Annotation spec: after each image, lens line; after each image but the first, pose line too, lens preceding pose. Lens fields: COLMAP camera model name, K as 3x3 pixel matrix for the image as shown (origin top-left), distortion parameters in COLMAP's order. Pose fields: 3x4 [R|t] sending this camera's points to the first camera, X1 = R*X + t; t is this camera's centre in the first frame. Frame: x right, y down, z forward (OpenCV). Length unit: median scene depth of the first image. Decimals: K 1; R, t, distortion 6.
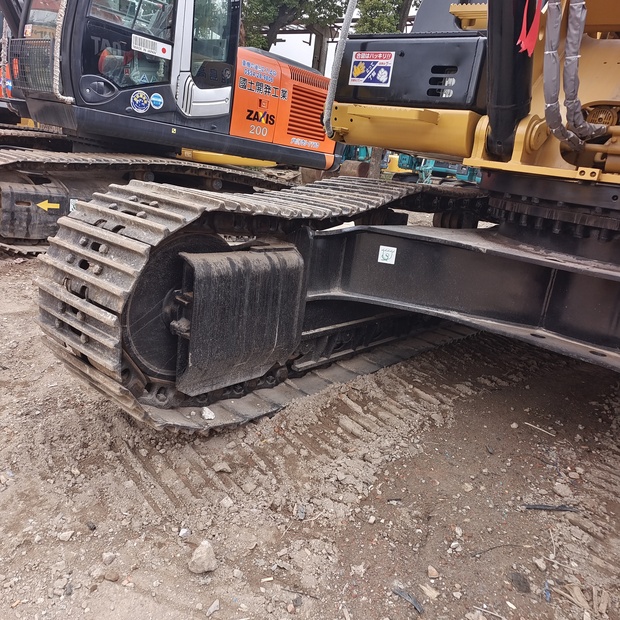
lens RADIAL K [[557.8, 0, 319.4], [0, 557.8, 311.1], [0, 0, 1]] dist [0.035345, 0.006183]
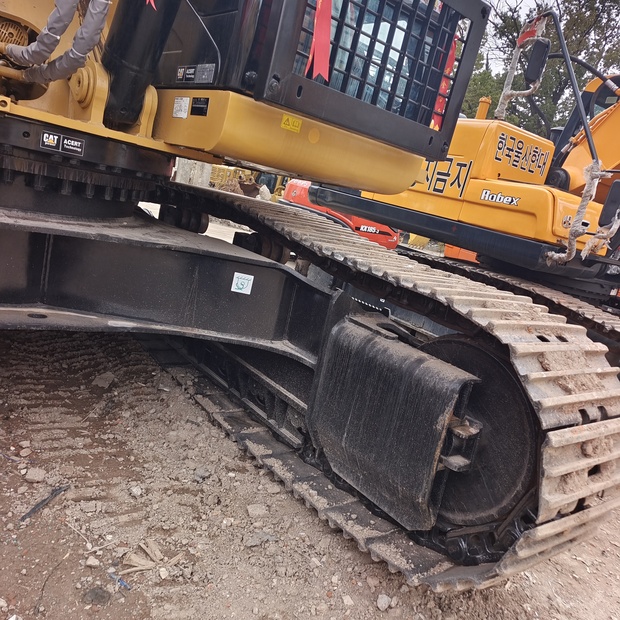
lens RADIAL K [[557.8, 0, 316.3], [0, 557.8, 311.1], [0, 0, 1]] dist [0.035345, 0.006183]
pose [[0.227426, -0.285520, 0.930997, -0.206608], [0.078065, 0.958319, 0.274829, -0.129212], [-0.970661, 0.010175, 0.240235, 0.337841]]
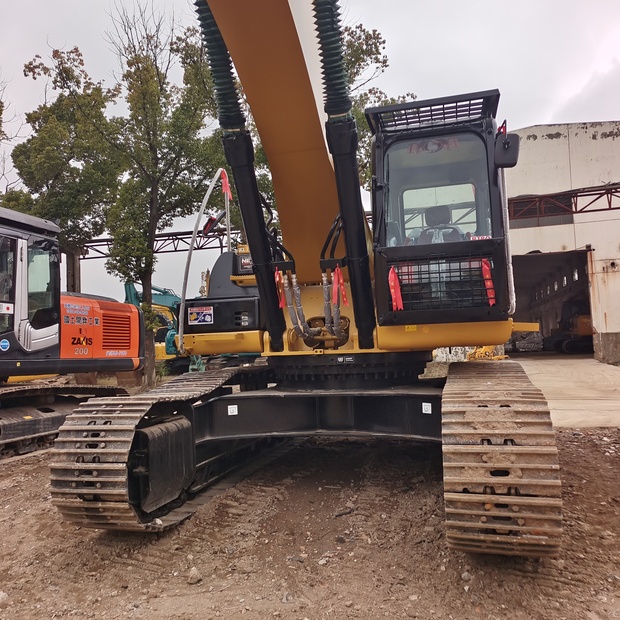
lens RADIAL K [[557.8, 0, 319.2], [0, 557.8, 311.2], [0, 0, 1]] dist [0.035345, 0.006183]
pose [[0.894944, -0.143491, 0.422475, -0.373669], [0.265612, 0.932151, -0.246058, 0.130022], [-0.358504, 0.332423, 0.872336, -0.849544]]
